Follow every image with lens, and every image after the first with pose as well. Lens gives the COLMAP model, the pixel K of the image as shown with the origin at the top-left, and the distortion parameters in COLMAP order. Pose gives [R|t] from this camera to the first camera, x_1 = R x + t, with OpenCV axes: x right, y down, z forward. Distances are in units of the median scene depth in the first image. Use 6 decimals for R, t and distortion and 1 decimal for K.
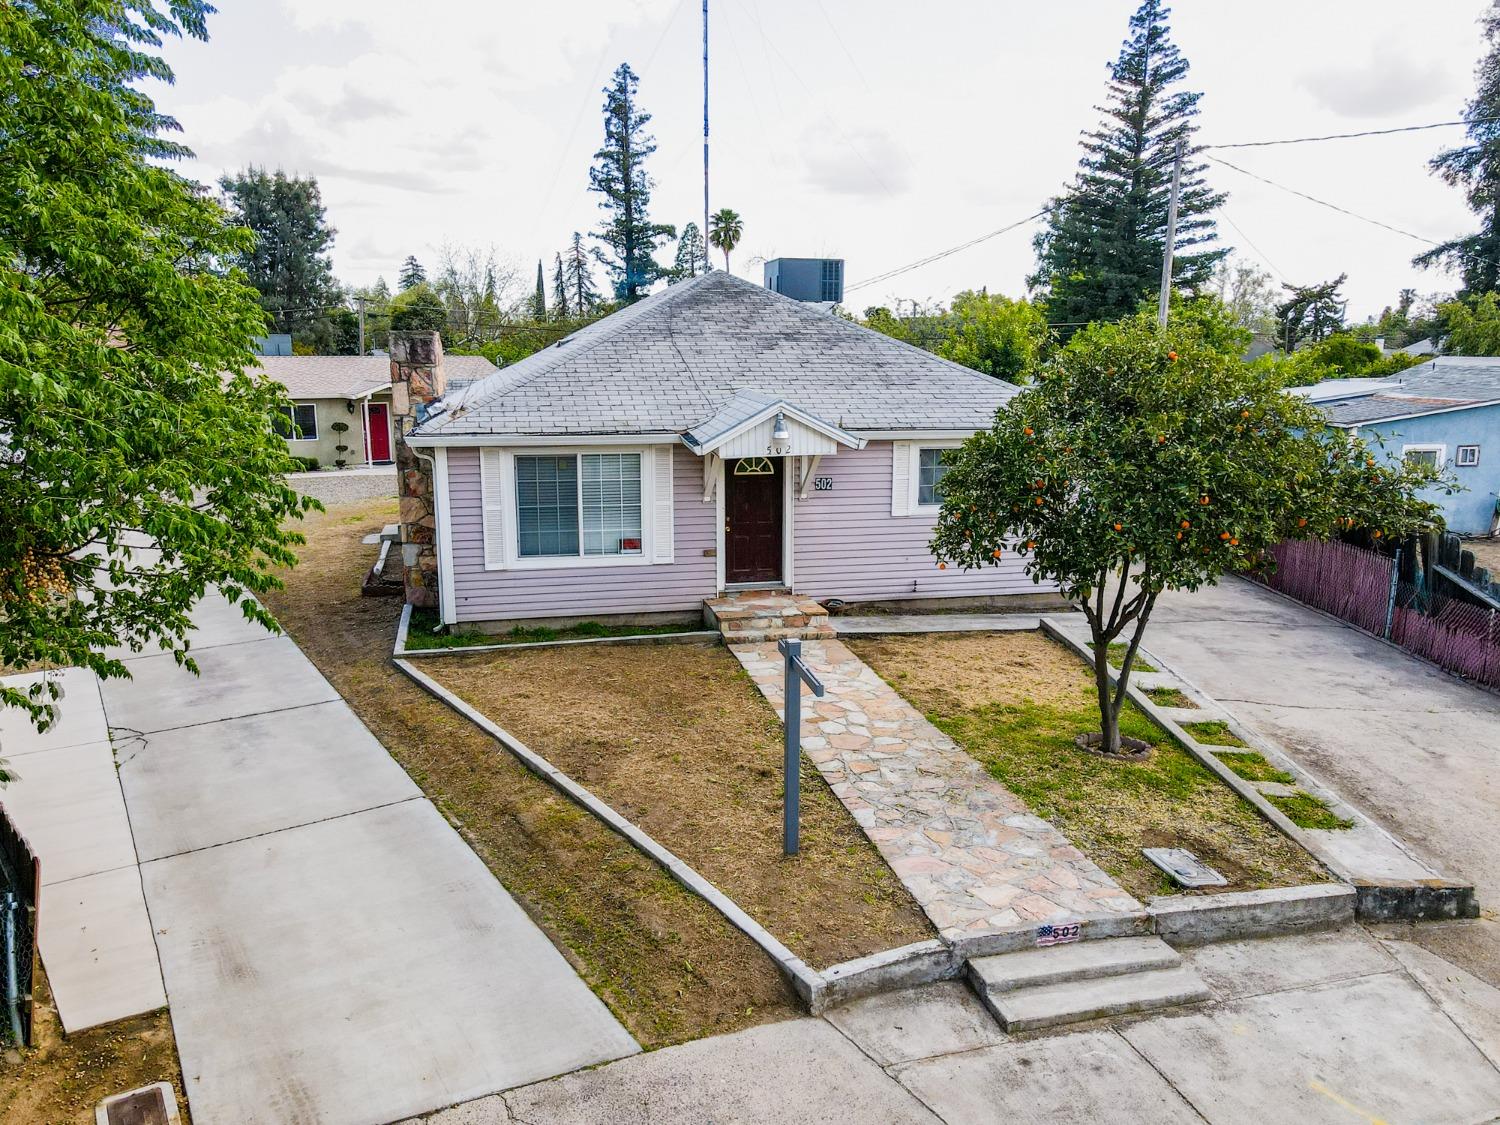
lens RADIAL K [[1063.3, 0, 761.4], [0, 1063.3, 557.1], [0, 0, 1]] dist [0.024852, 0.006489]
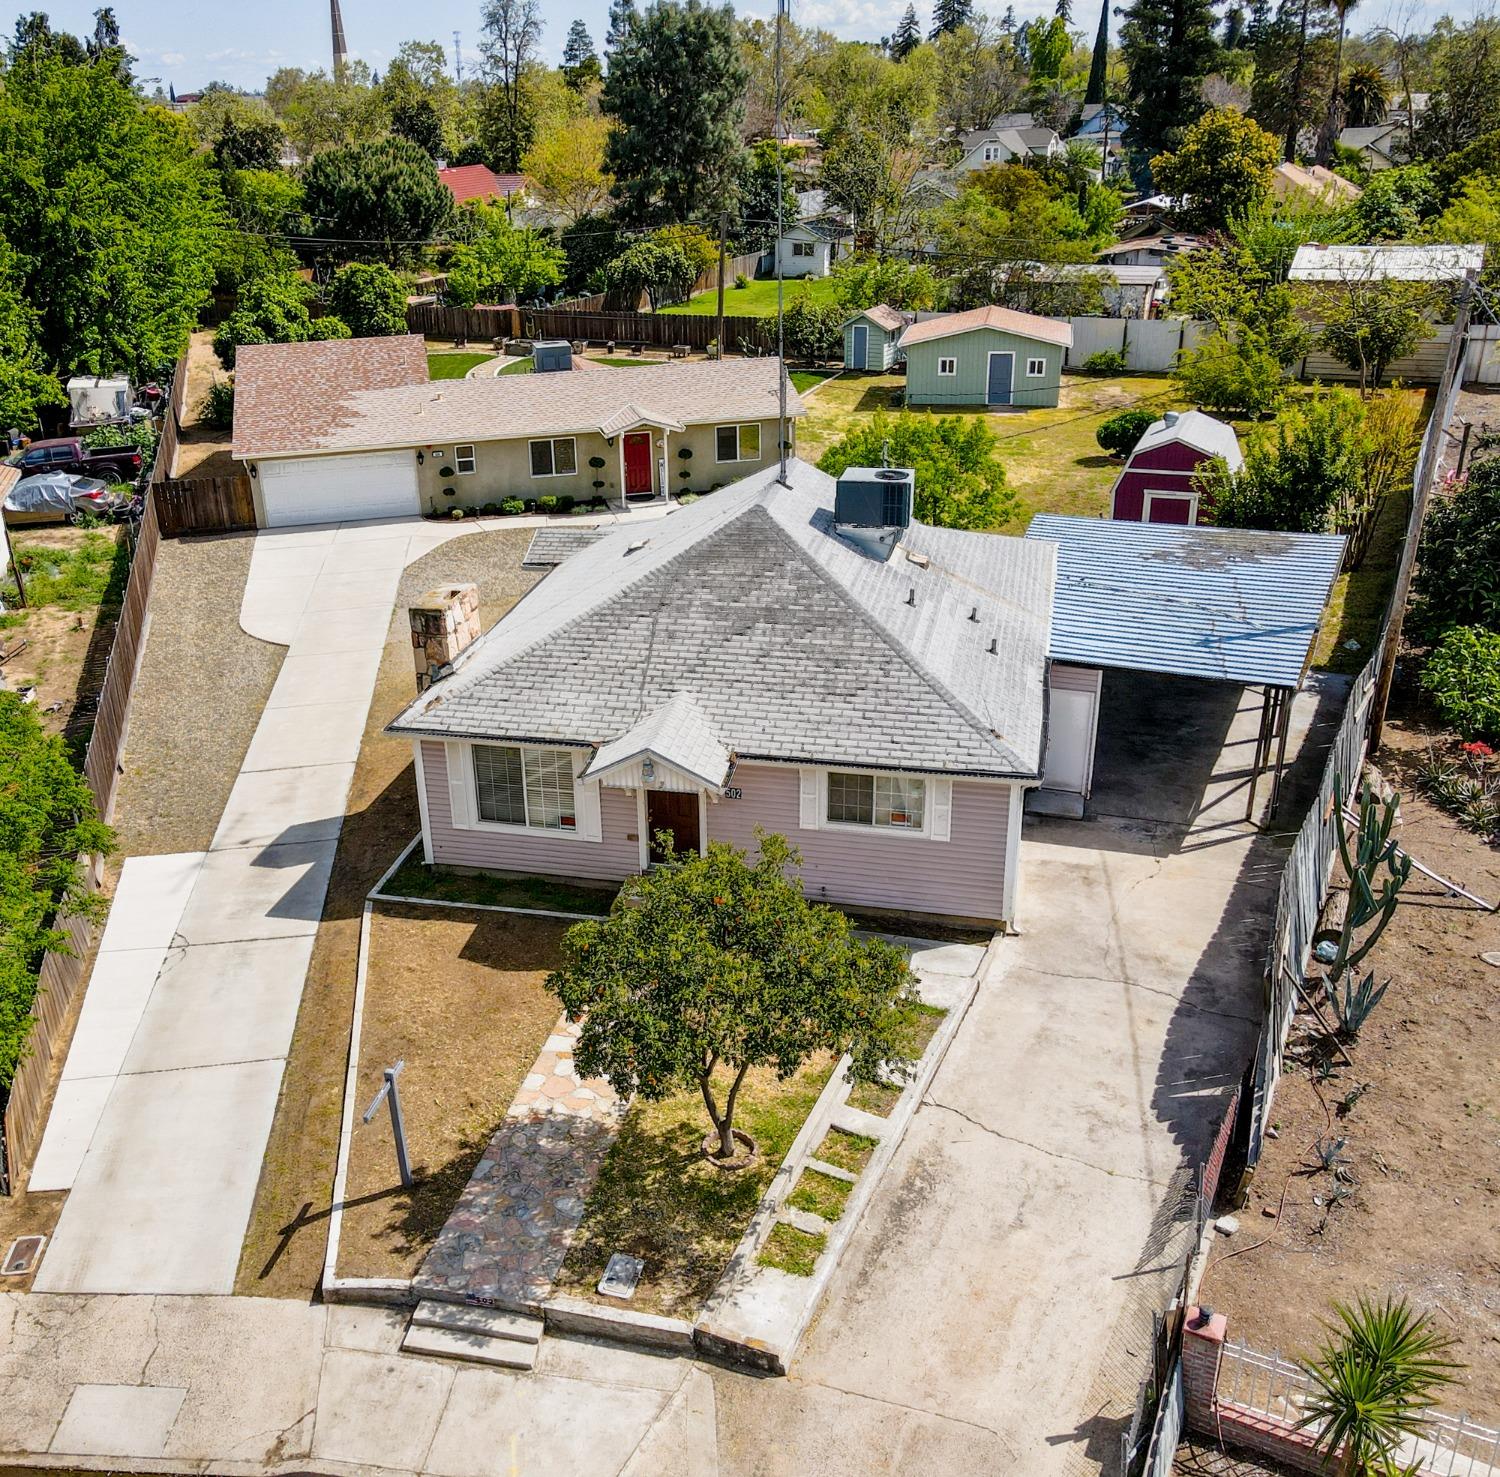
lens RADIAL K [[1432.3, 0, 737.0], [0, 1432.3, 743.0], [0, 0, 1]] dist [0.003091, 0.000000]
pose [[0.894448, 0.169838, -0.413665, 0.899616], [-0.063148, 0.963770, 0.259151, -0.682043], [0.442691, -0.205675, 0.872767, -0.353353]]
